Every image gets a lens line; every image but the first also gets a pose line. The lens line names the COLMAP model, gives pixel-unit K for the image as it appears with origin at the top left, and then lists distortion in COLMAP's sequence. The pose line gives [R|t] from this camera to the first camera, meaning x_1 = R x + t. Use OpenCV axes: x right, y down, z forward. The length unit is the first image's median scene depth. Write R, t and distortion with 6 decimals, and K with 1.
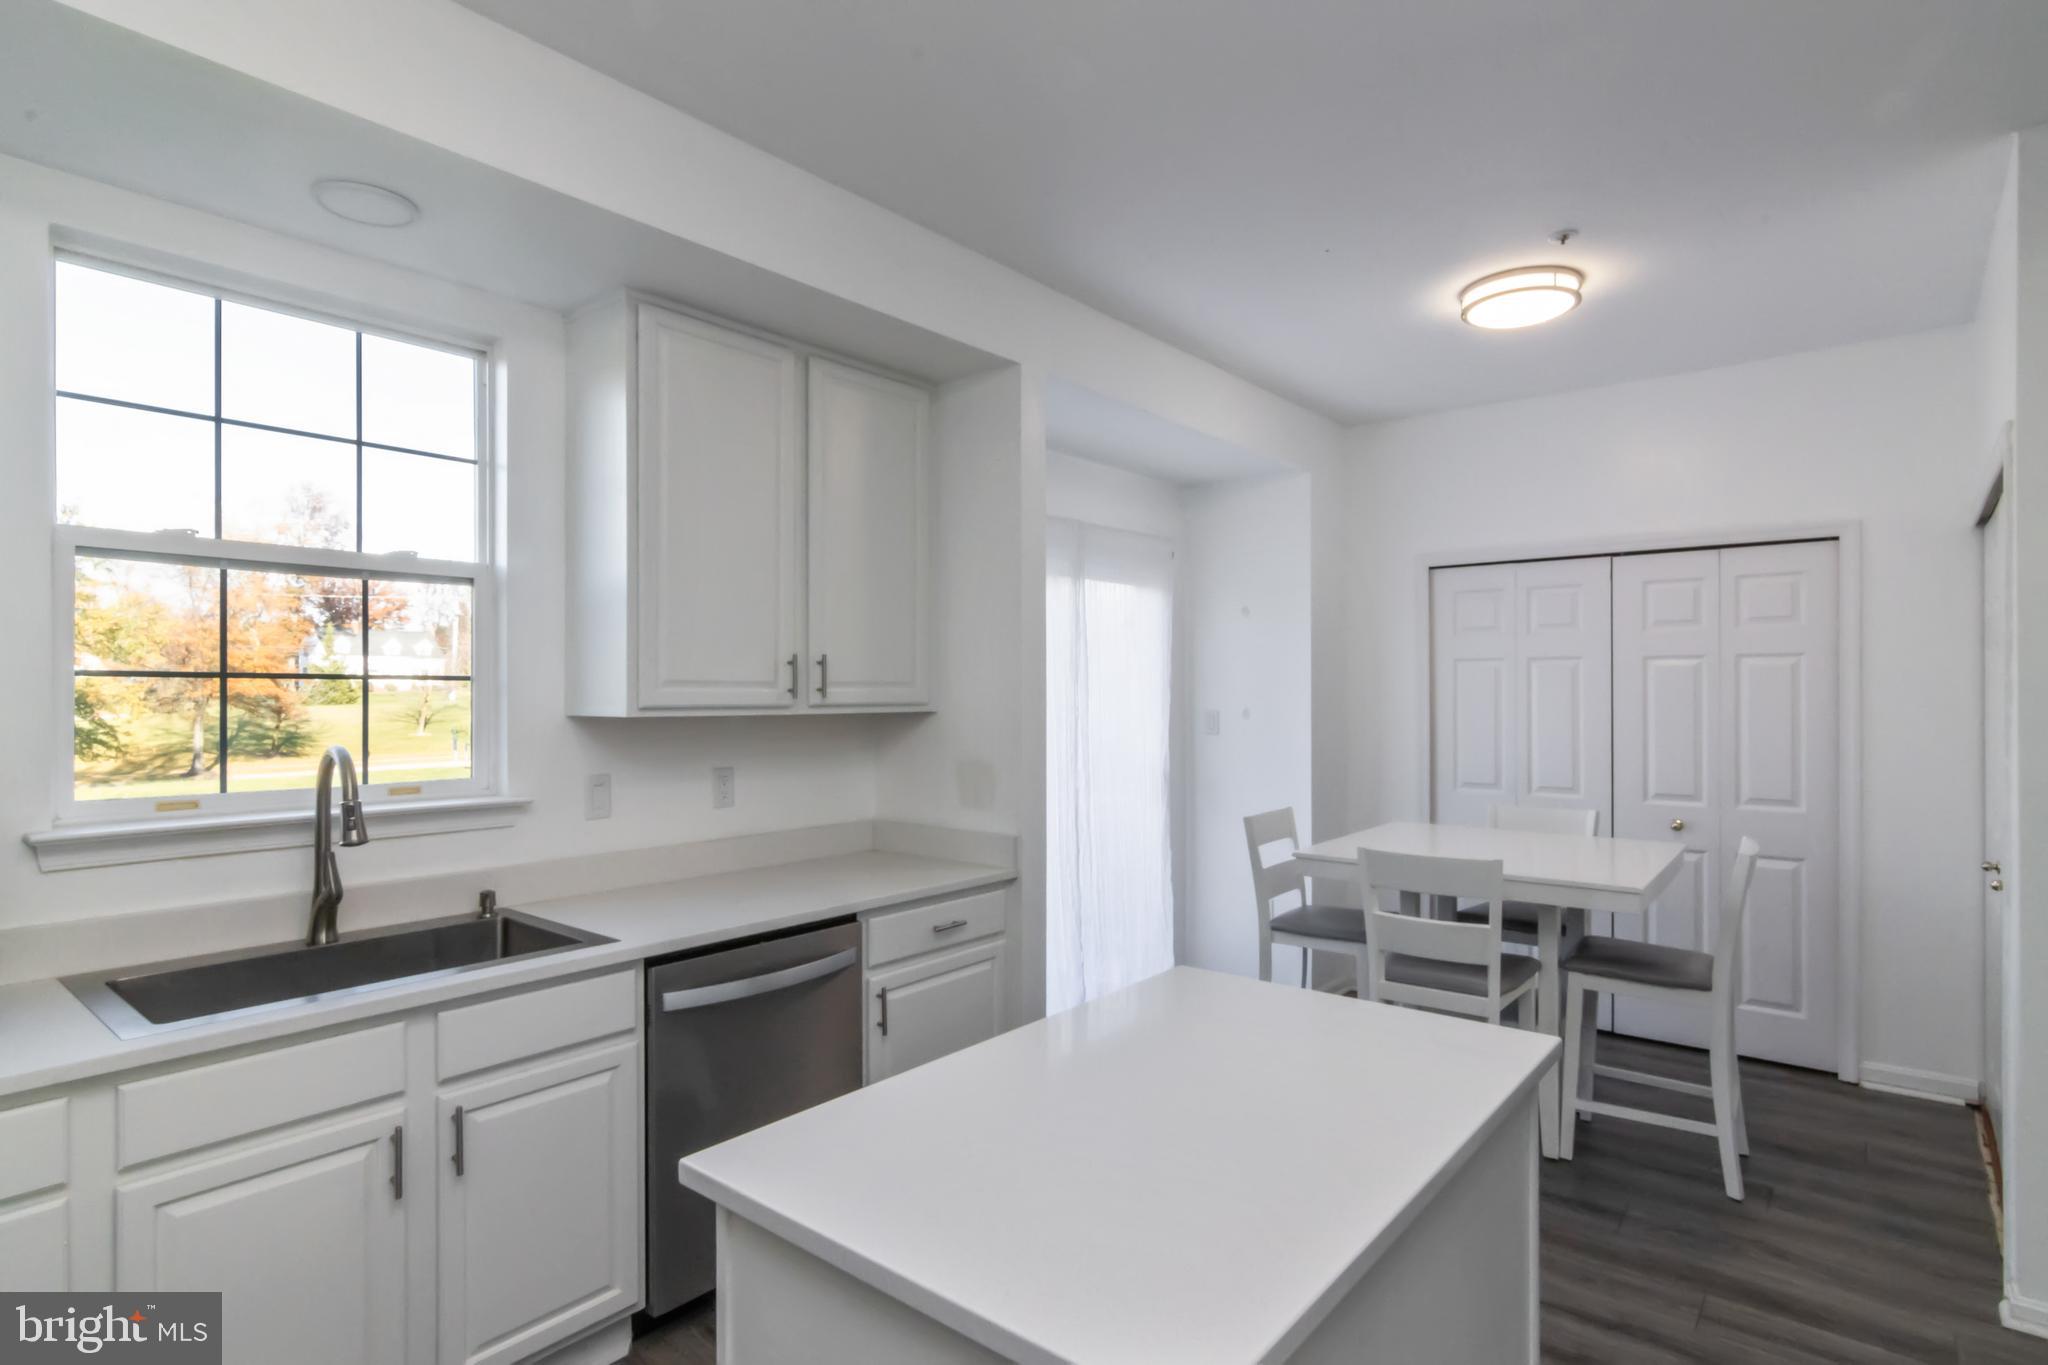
lens RADIAL K [[1055.1, 0, 1010.3], [0, 1055.1, 682.8], [0, 0, 1]] dist [-0.001291, -0.000014]
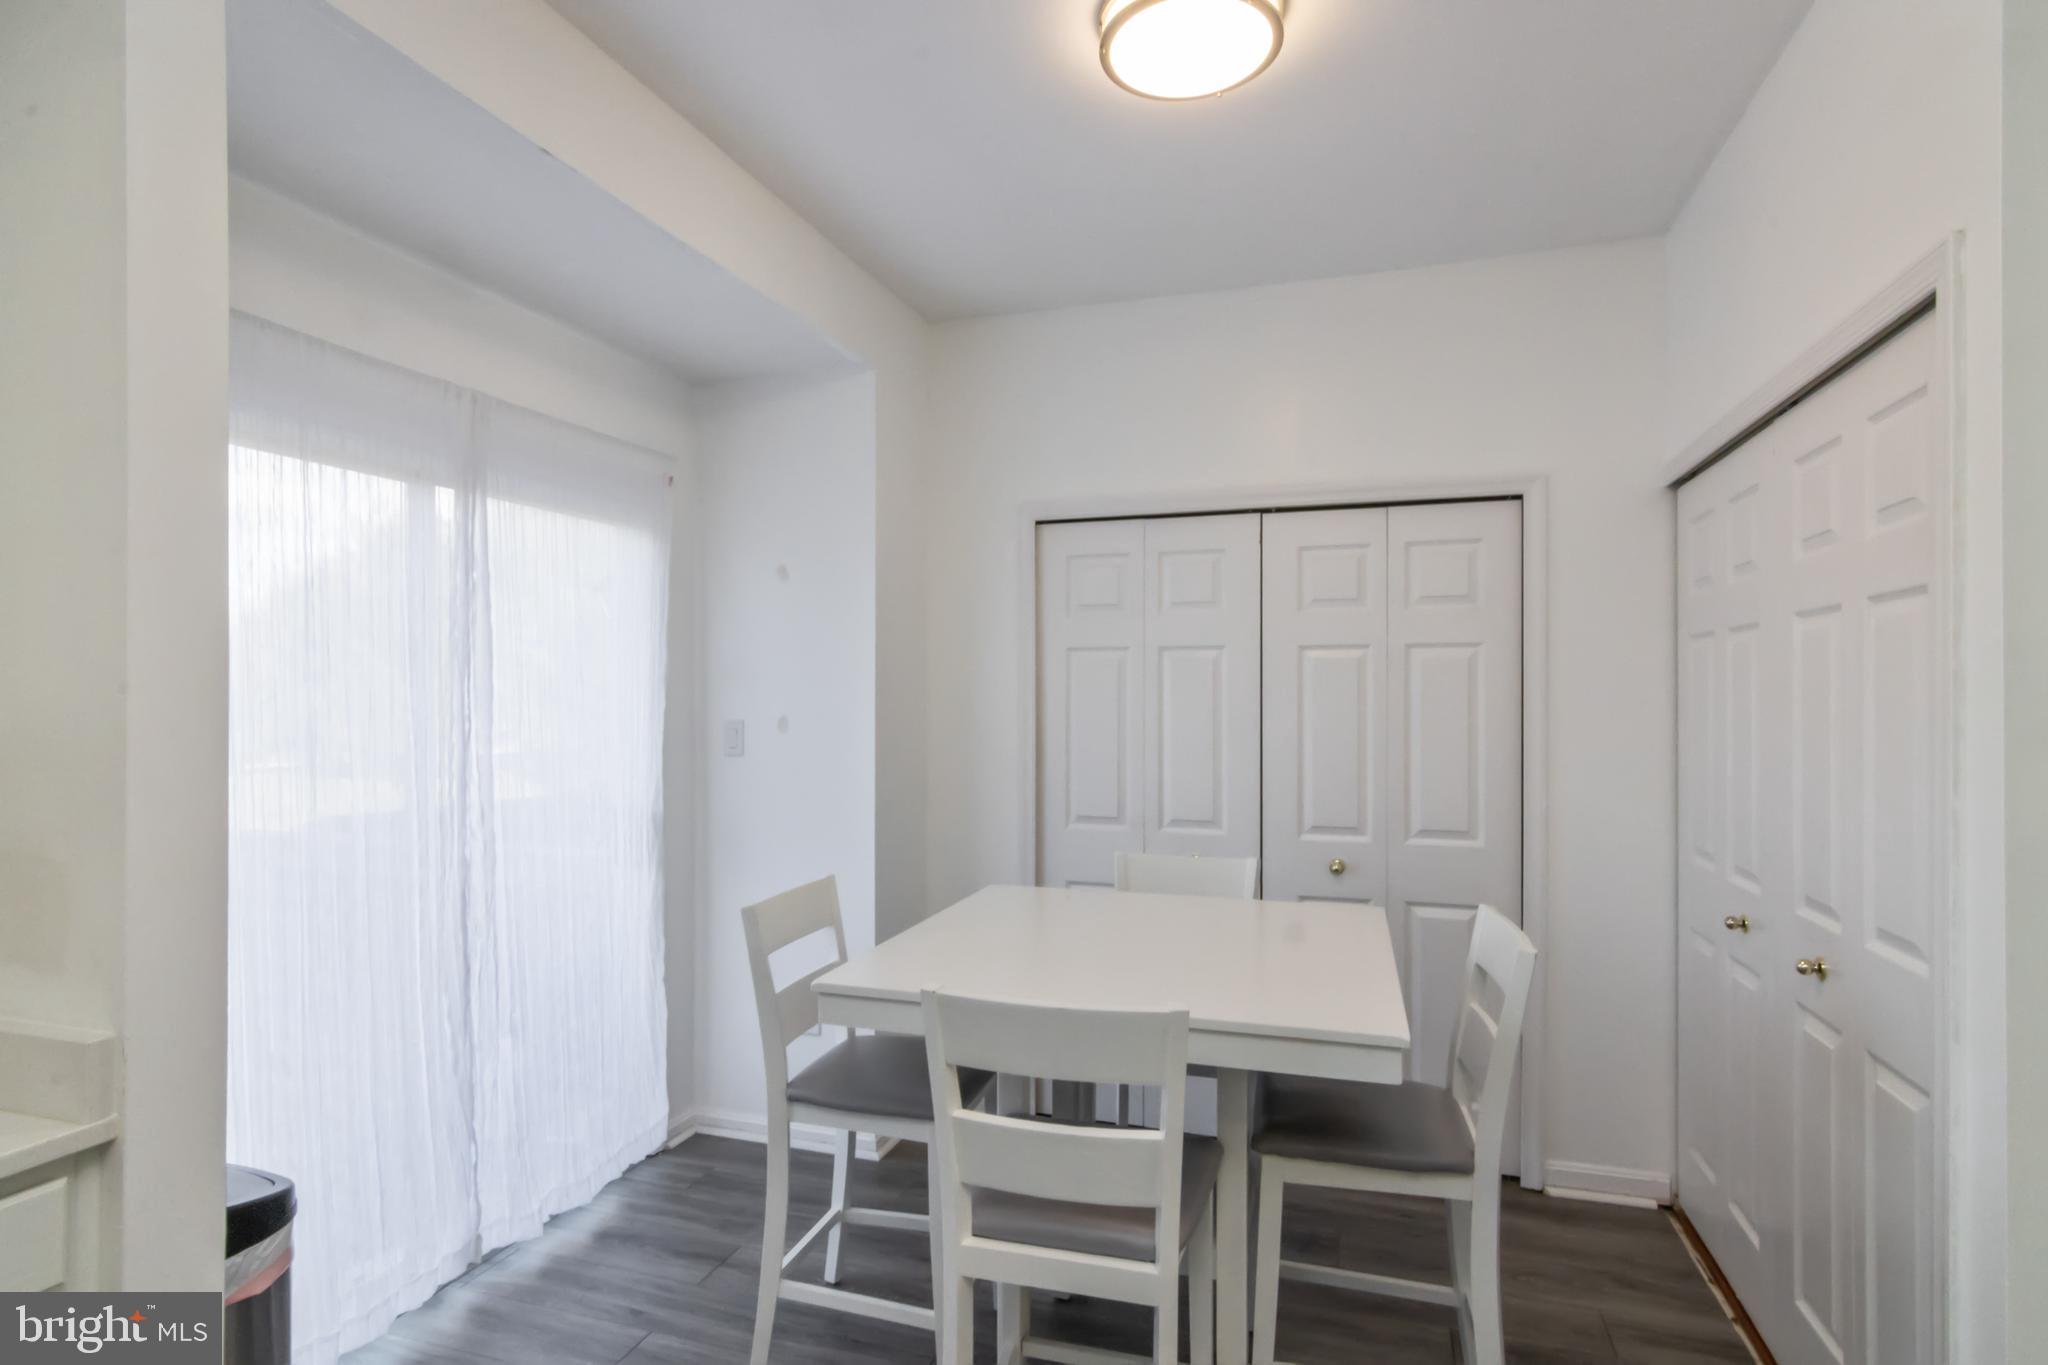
lens RADIAL K [[1055.1, 0, 1023.0], [0, 1055.1, 691.1], [0, 0, 1]] dist [-0.001291, -0.000014]
pose [[0.927949, 0.004197, 0.372684, 0.136826], [-0.004479, 0.999990, -0.000111, 0.008859], [-0.372680, -0.001566, 0.927958, 0.378639]]
